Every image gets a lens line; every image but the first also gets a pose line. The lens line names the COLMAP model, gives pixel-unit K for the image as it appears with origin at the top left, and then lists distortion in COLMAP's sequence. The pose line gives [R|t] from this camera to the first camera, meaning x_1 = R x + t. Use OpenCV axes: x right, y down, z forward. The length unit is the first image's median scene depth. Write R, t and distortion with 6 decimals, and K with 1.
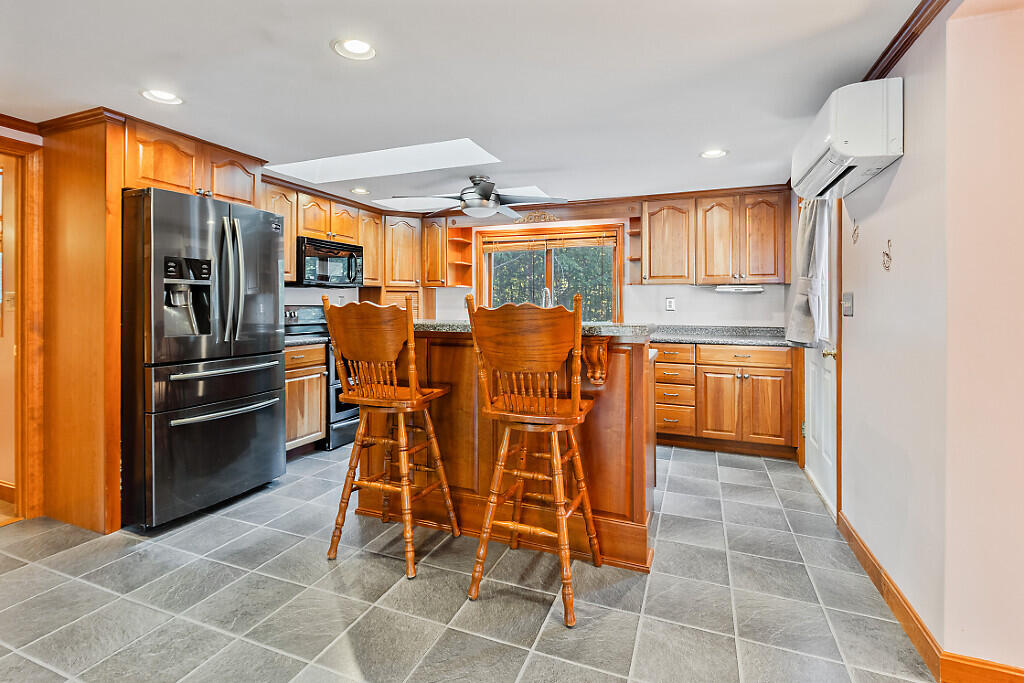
lens RADIAL K [[472.3, 0, 511.4], [0, 472.3, 299.2], [0, 0, 1]] dist [0.001060, 0.000038]
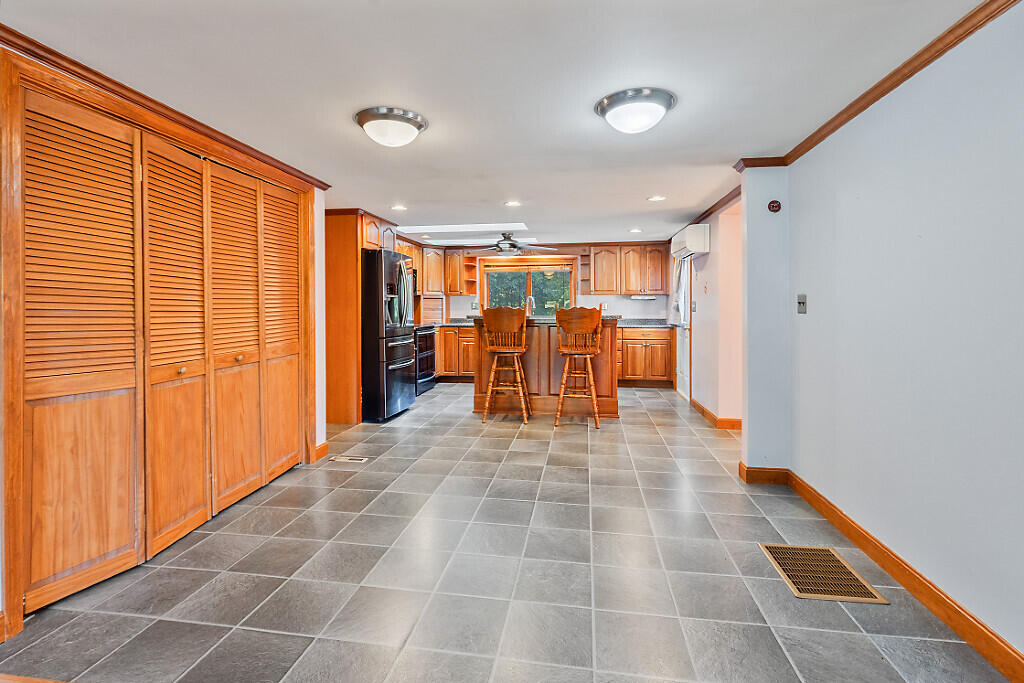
lens RADIAL K [[478.8, 0, 507.5], [0, 478.8, 301.9], [0, 0, 1]] dist [-0.001194, -0.000243]
pose [[0.975878, -0.003064, 0.218297, -0.417905], [0.002686, 0.999994, 0.002028, -0.010276], [-0.218302, -0.001393, 0.975880, -0.661823]]
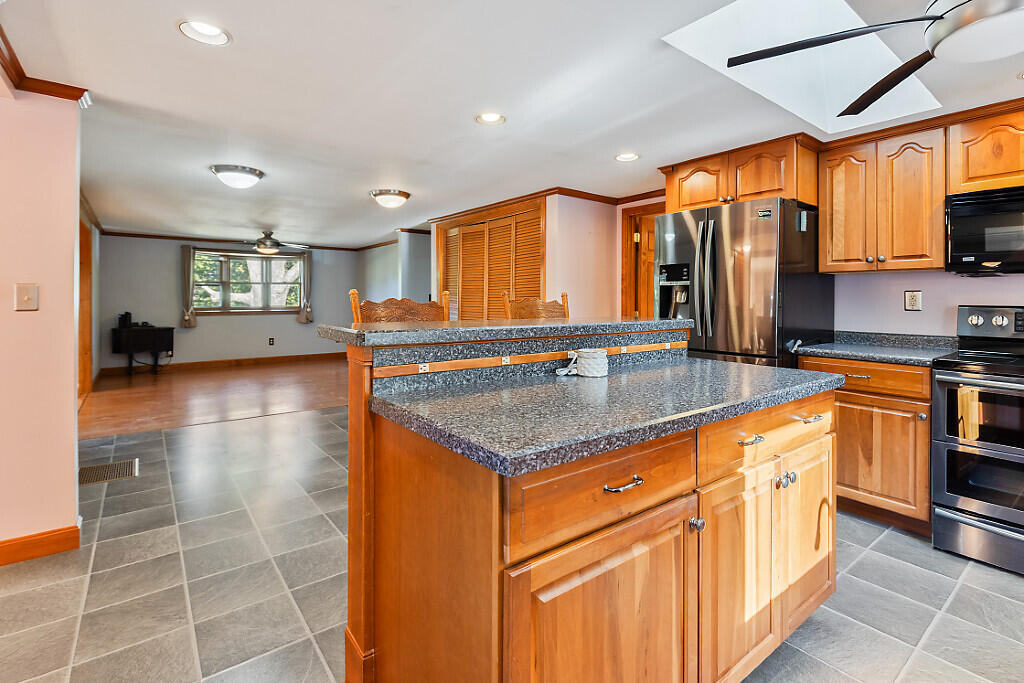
lens RADIAL K [[478.8, 0, 507.5], [0, 478.8, 301.9], [0, 0, 1]] dist [-0.001194, -0.000243]
pose [[-0.512706, -0.001224, -0.858563, 0.371923], [0.003413, 0.999988, -0.003464, 0.008670], [0.858557, -0.004706, -0.512696, 0.764057]]
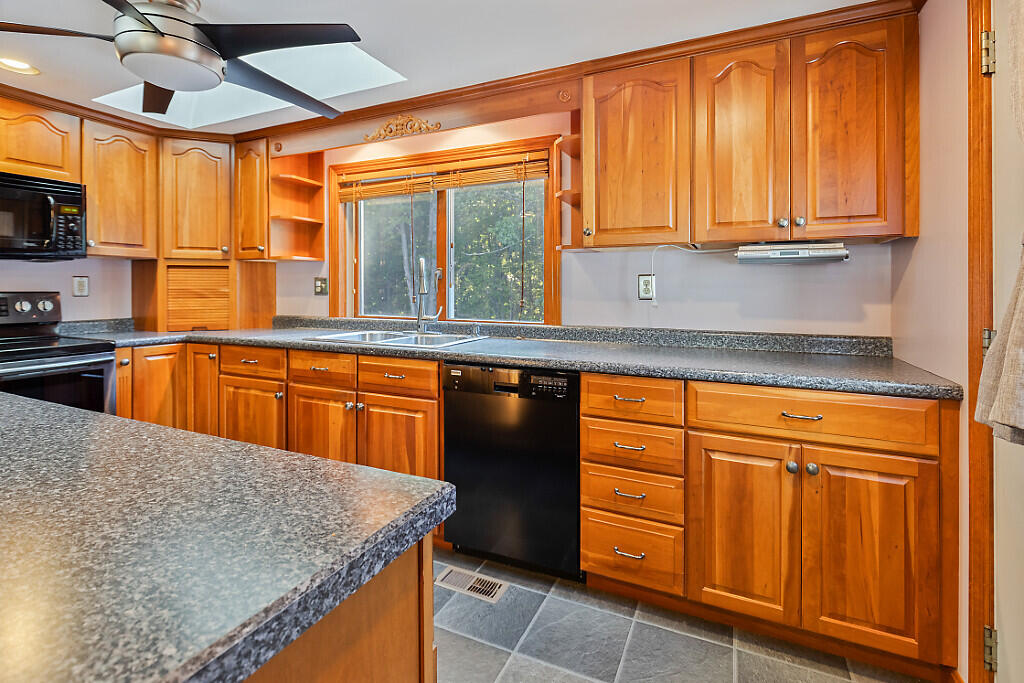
lens RADIAL K [[473.9, 0, 511.6], [0, 473.9, 286.0], [0, 0, 1]] dist [0.000735, -0.000034]
pose [[0.998206, -0.004021, -0.059738, 0.248059], [0.004484, 0.999961, 0.007619, 0.005640], [0.059706, -0.007873, 0.998185, 0.540401]]
